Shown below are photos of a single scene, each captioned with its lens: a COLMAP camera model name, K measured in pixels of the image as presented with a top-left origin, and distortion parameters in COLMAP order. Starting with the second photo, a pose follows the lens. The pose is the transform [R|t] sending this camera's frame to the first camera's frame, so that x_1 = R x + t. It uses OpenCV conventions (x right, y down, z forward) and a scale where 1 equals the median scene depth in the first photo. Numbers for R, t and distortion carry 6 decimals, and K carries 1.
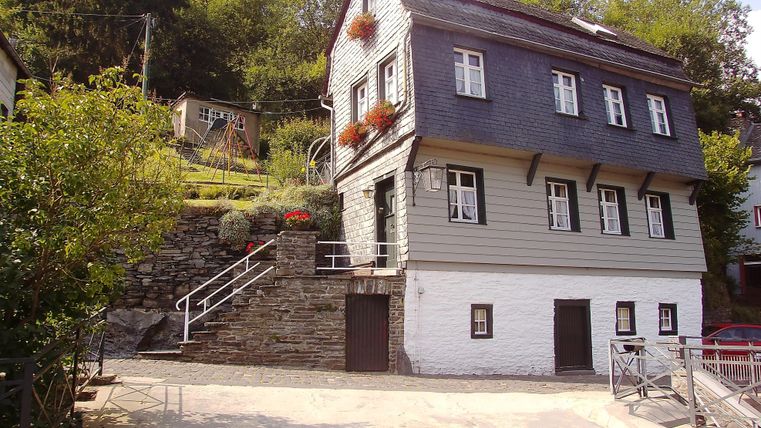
lens RADIAL K [[575.0, 0, 380.5], [0, 575.0, 214.0], [0, 0, 1]] dist [0.044934, -0.000343]
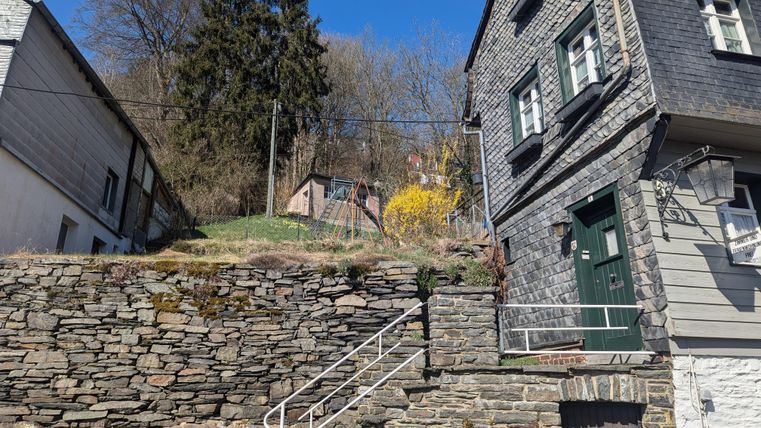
lens RADIAL K [[575.0, 0, 380.5], [0, 575.0, 214.0], [0, 0, 1]] dist [0.044934, -0.000343]
pose [[0.976843, -0.058837, -0.205707, -0.092352], [0.031760, 0.990670, -0.132532, 0.028604], [0.211585, 0.122930, 0.969598, 0.375420]]
